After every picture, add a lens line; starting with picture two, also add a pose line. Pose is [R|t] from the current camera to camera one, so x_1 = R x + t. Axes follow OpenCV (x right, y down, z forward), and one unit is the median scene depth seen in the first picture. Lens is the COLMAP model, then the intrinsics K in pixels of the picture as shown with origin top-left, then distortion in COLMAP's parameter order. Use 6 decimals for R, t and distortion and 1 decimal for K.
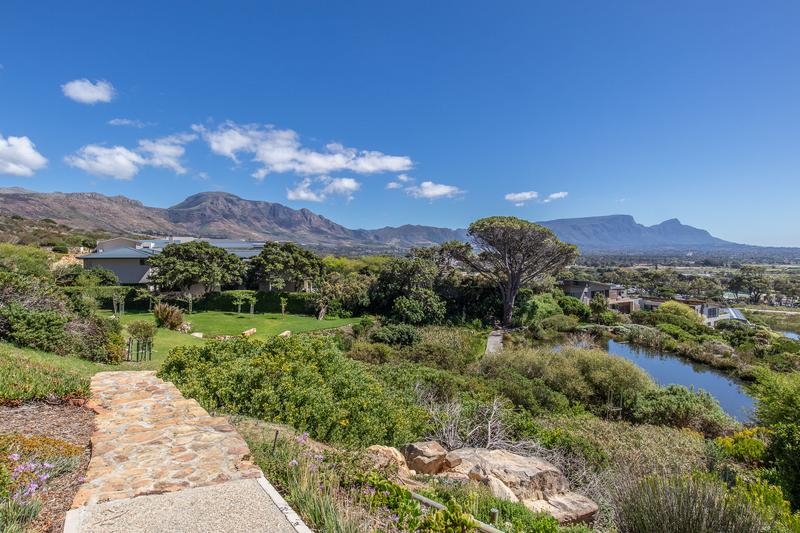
lens RADIAL K [[444.2, 0, 400.1], [0, 444.2, 264.0], [0, 0, 1]] dist [-0.001977, -0.000176]
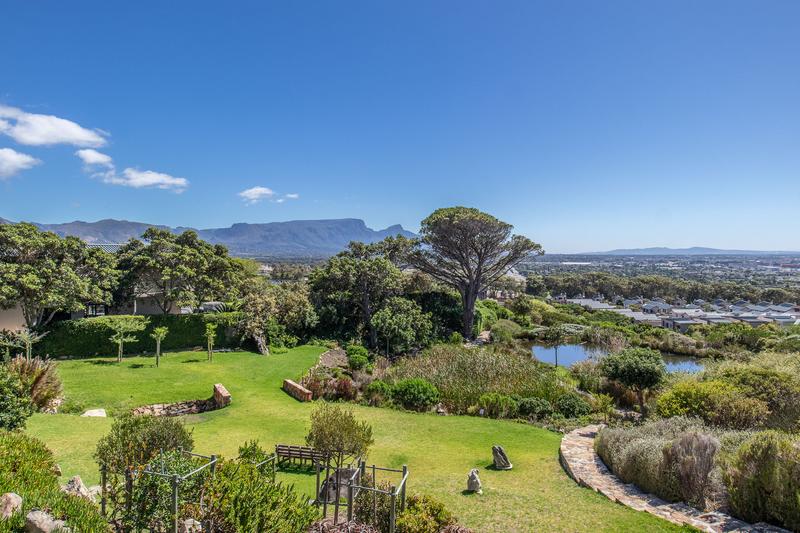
lens RADIAL K [[486.0, 0, 400.0], [0, 486.0, 266.5], [0, 0, 1]] dist [0.004064, -0.000190]
pose [[0.842307, -0.010359, 0.538898, -0.369844], [0.012474, 0.999922, -0.000276, 0.003305], [-0.538853, 0.006955, 0.842371, 0.298640]]
